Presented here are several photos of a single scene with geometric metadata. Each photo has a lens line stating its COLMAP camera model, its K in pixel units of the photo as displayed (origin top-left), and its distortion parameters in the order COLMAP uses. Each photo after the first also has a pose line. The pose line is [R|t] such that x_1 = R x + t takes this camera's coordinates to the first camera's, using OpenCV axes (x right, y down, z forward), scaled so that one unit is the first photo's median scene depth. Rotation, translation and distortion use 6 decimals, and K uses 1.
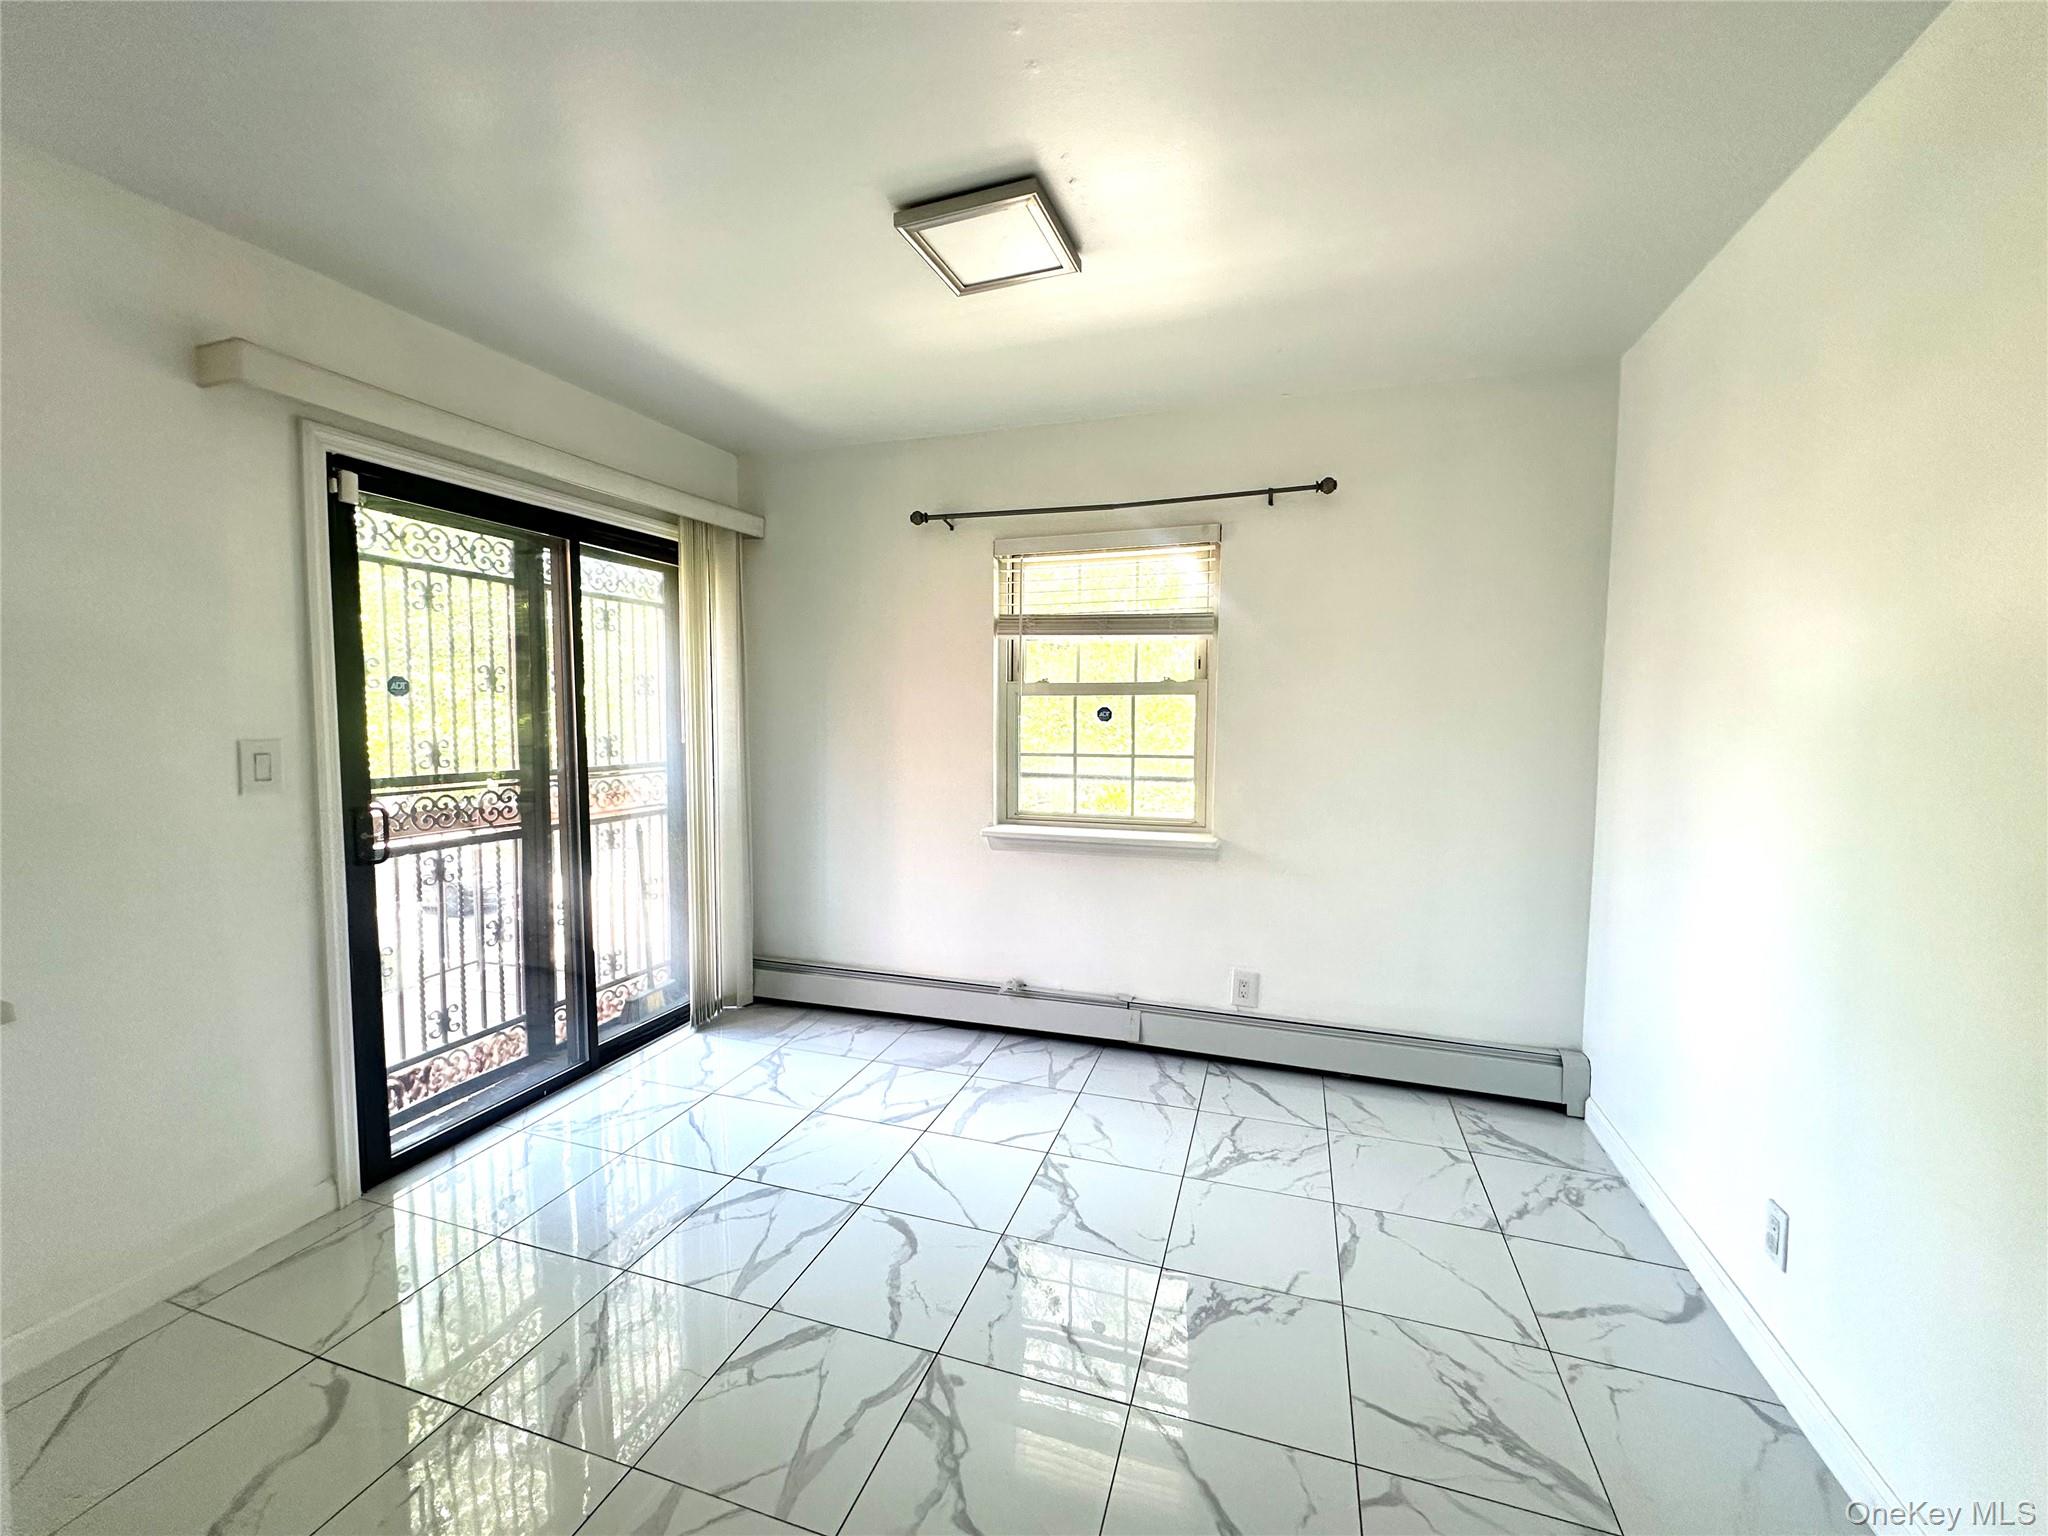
lens RADIAL K [[823.5, 0, 1022.9], [0, 823.5, 767.5], [0, 0, 1]] dist [0.000965, 0.000898]
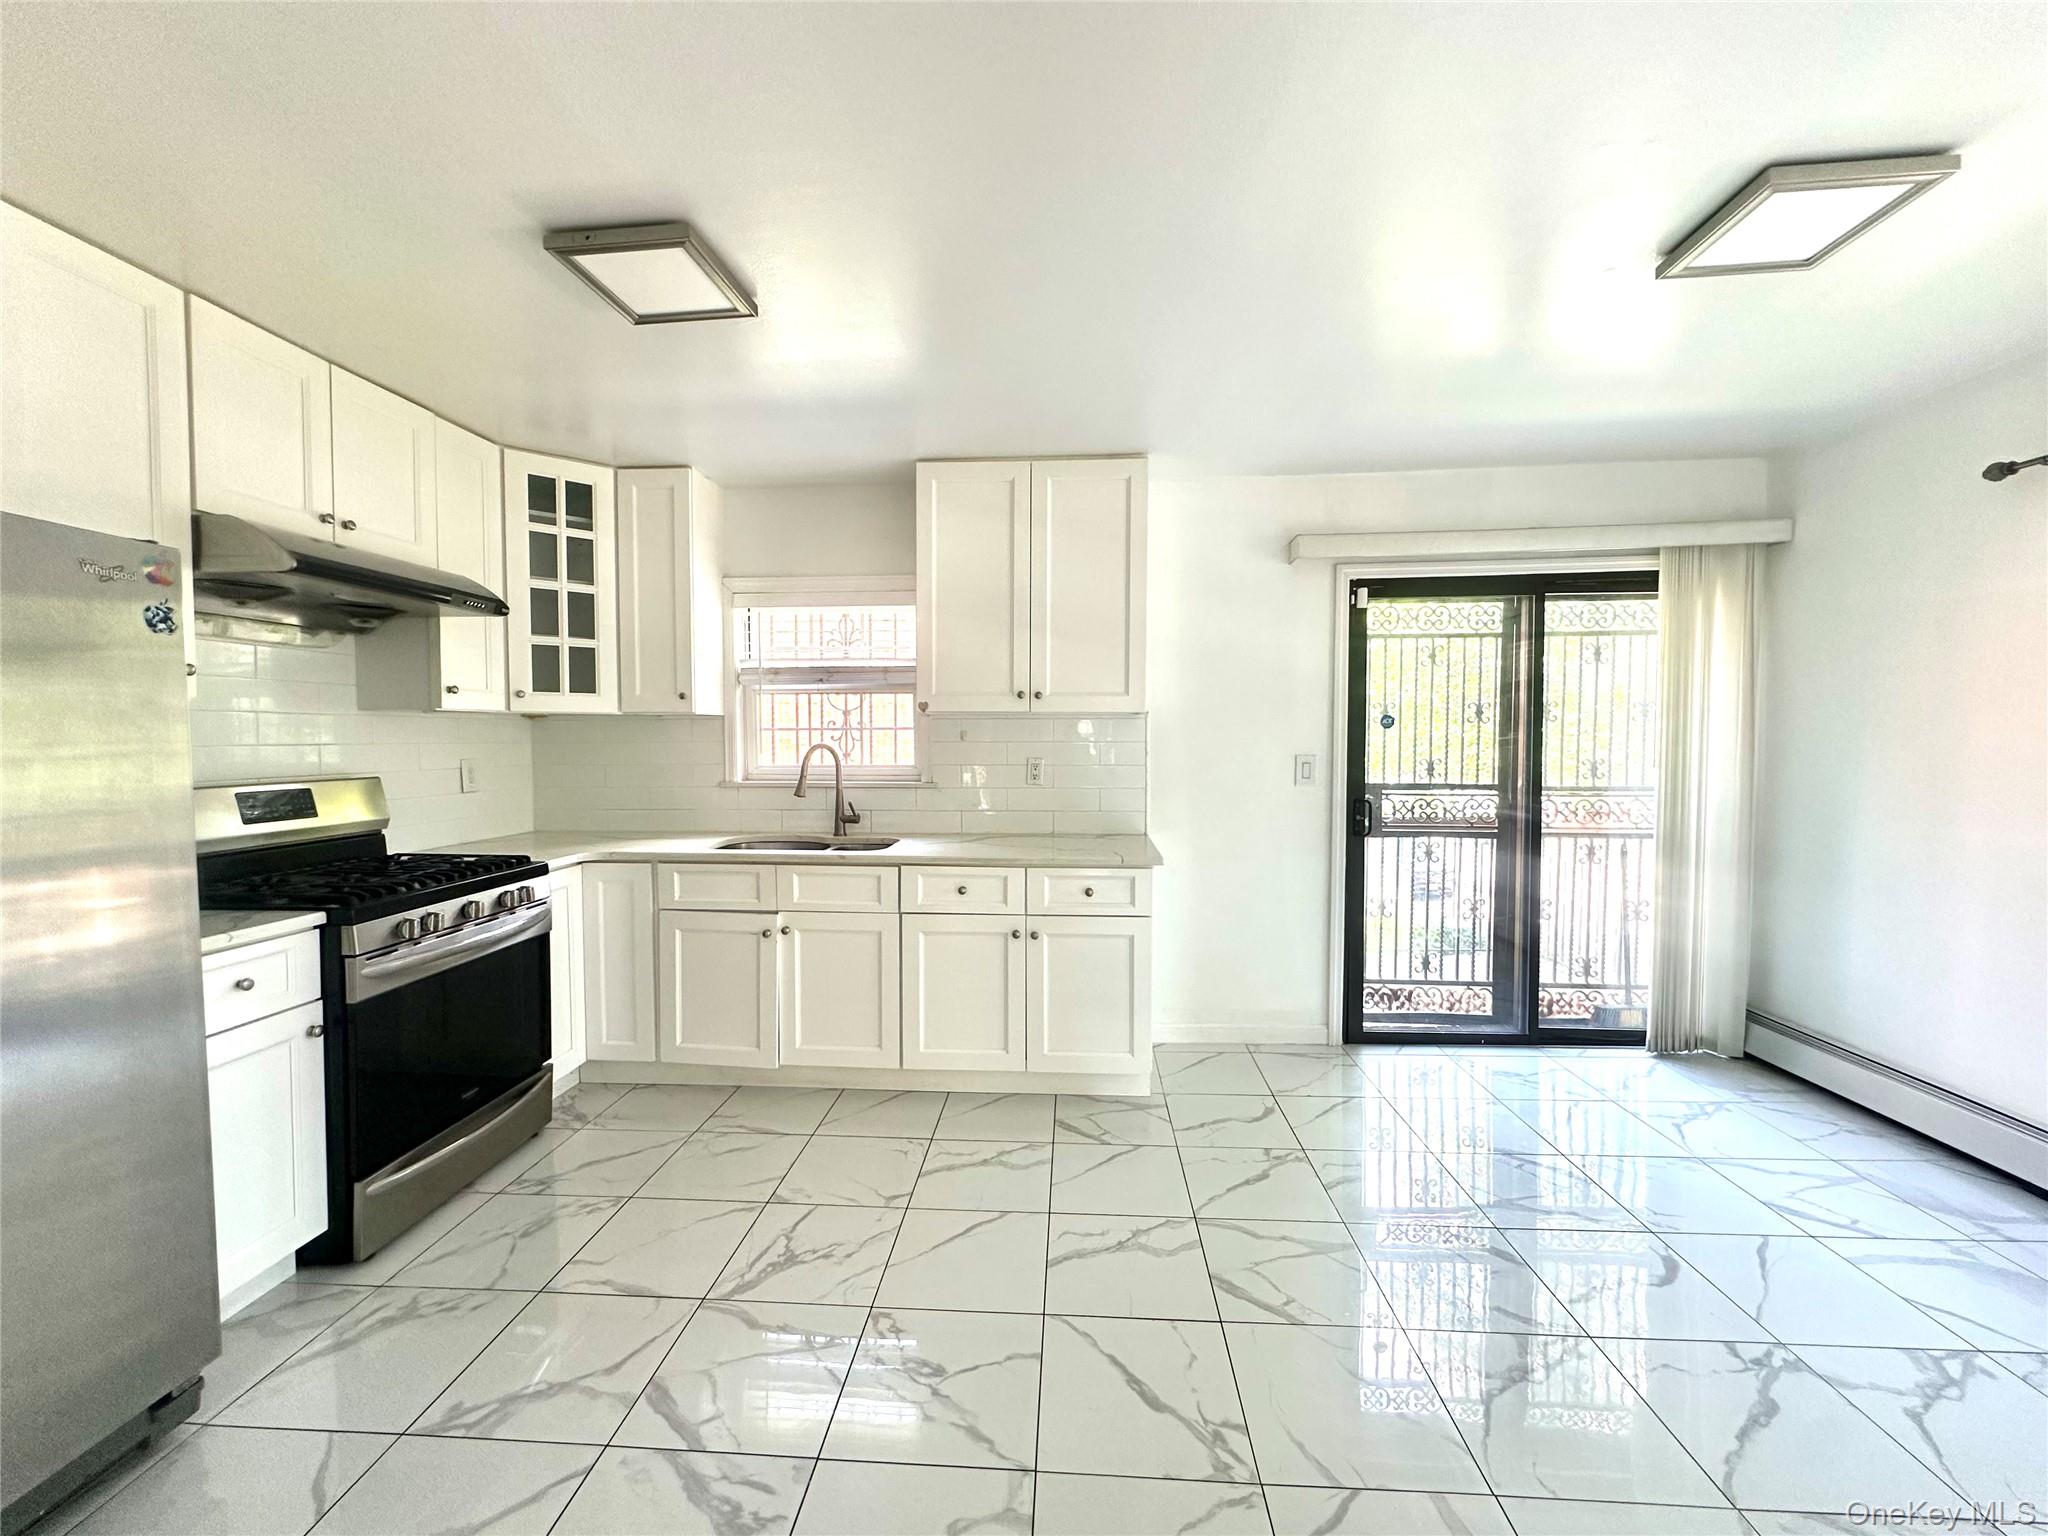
lens RADIAL K [[823.5, 0, 1022.8], [0, 823.5, 762.1], [0, 0, 1]] dist [0.000965, 0.000898]
pose [[0.246669, 0.025122, -0.968774, 0.427522], [-0.063078, 0.997960, 0.009818, 0.002844], [0.967045, 0.058686, 0.247750, -0.009314]]
